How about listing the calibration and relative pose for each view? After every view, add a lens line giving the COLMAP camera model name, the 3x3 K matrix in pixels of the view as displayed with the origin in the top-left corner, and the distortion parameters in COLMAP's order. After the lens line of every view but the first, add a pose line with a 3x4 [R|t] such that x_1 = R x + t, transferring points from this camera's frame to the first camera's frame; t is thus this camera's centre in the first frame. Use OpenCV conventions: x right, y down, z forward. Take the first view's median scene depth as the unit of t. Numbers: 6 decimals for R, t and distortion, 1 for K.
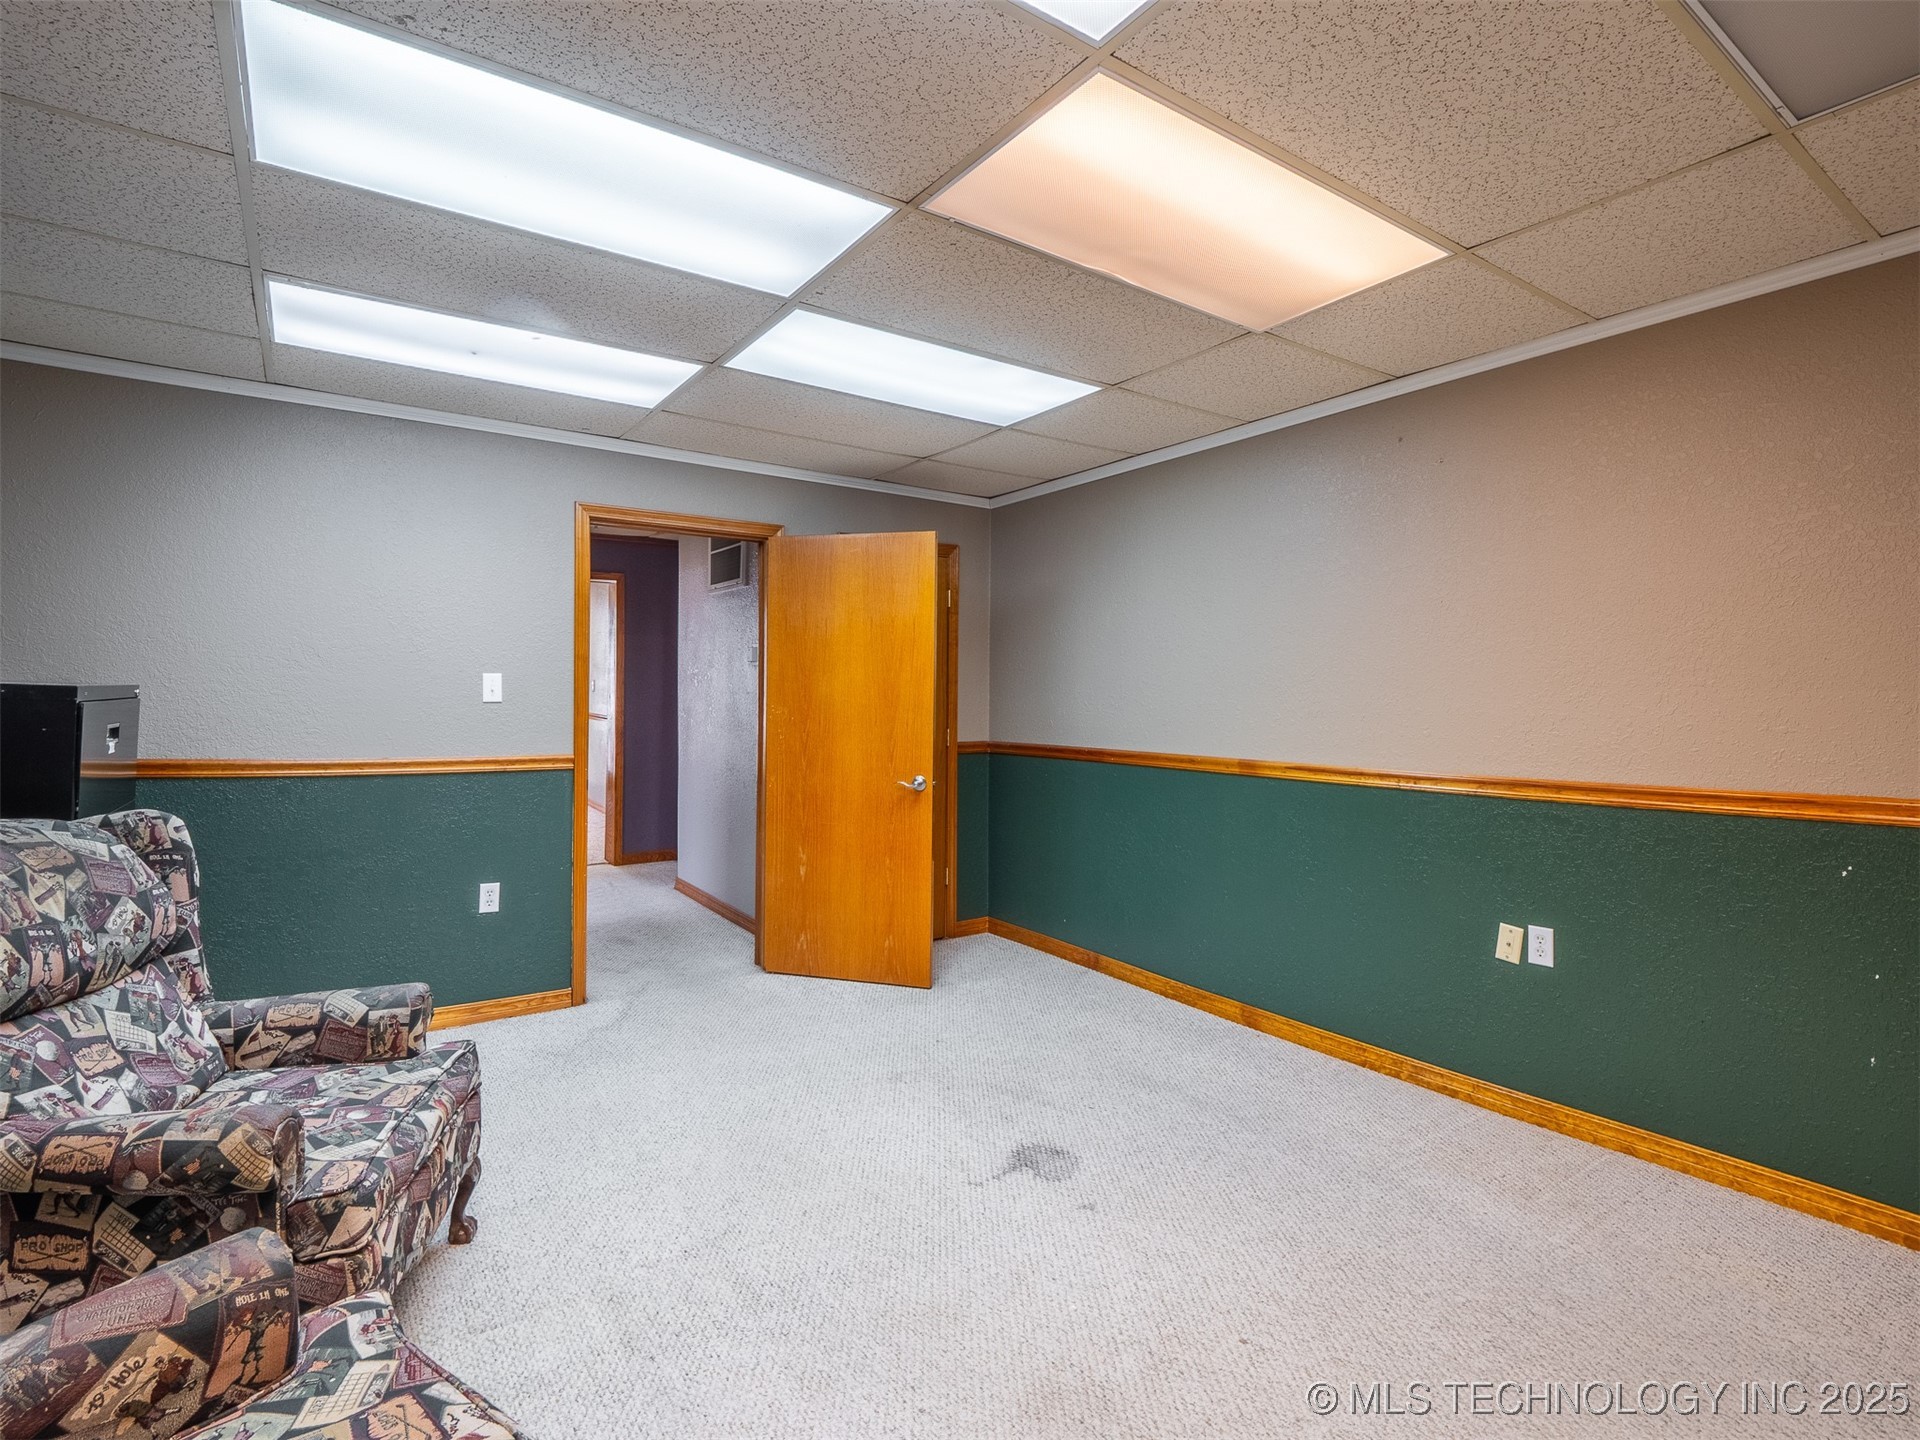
lens RADIAL K [[941.1, 0, 954.7], [0, 941.1, 709.2], [0, 0, 1]] dist [-0.011070, -0.000330]
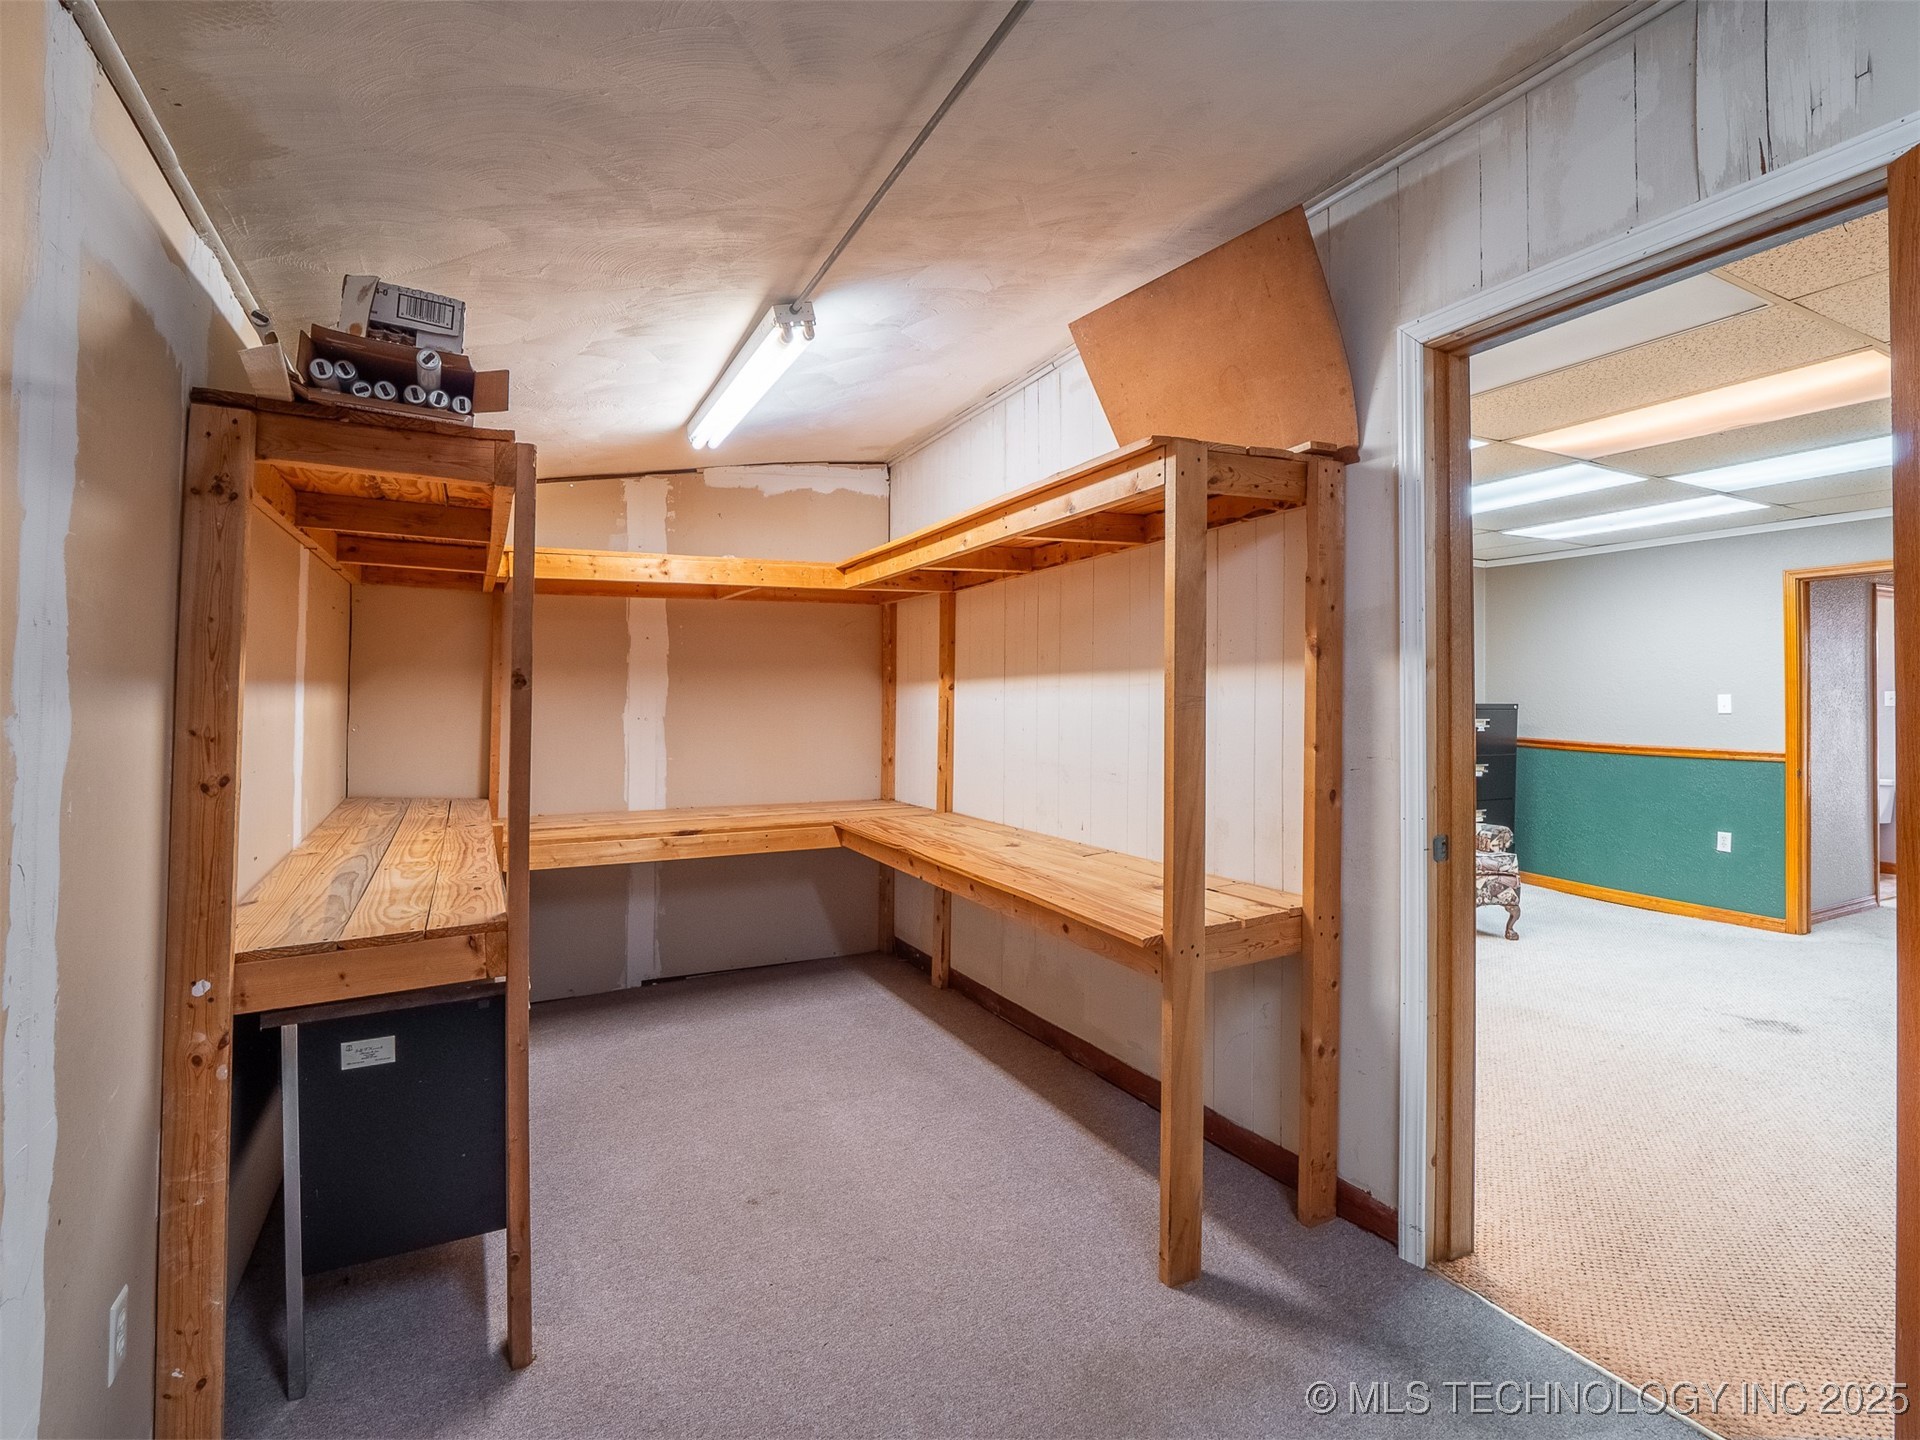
lens RADIAL K [[941.1, 0, 975.8], [0, 941.1, 707.2], [0, 0, 1]] dist [-0.011070, -0.000330]
pose [[-0.124372, -0.007725, -0.992206, 2.059806], [-0.023617, 0.999709, -0.004823, 0.033402], [0.991955, 0.022833, -0.124518, -0.036662]]
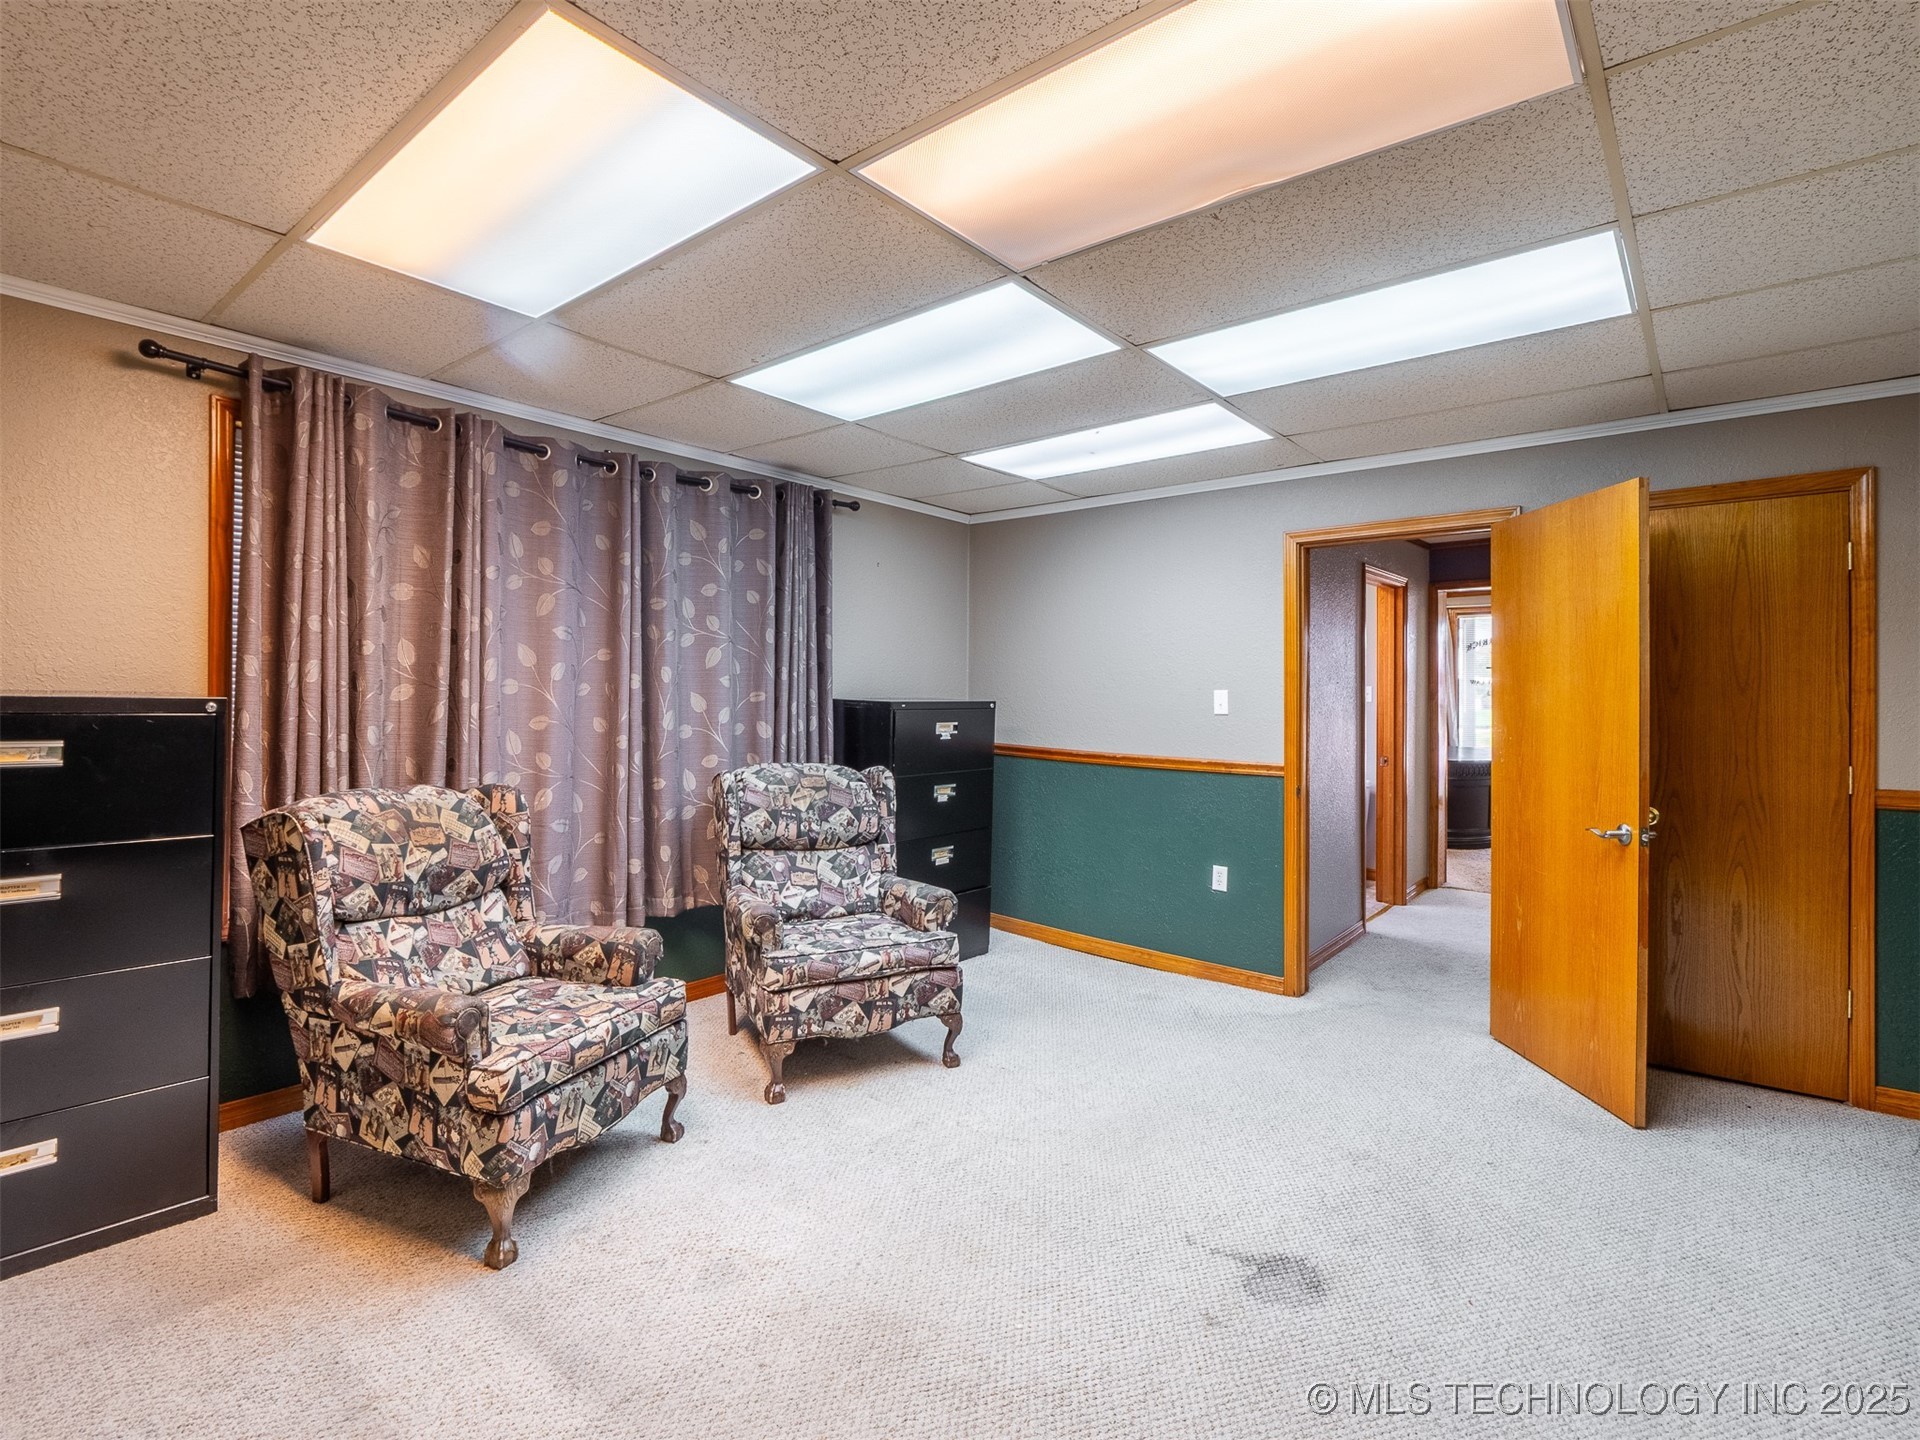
lens RADIAL K [[941.1, 0, 952.4], [0, 941.1, 709.6], [0, 0, 1]] dist [-0.011070, -0.000330]
pose [[0.268881, 0.004055, -0.963165, 0.997379], [-0.021248, 0.999773, -0.001723, -0.007304], [0.962939, 0.020928, 0.268906, 0.616290]]
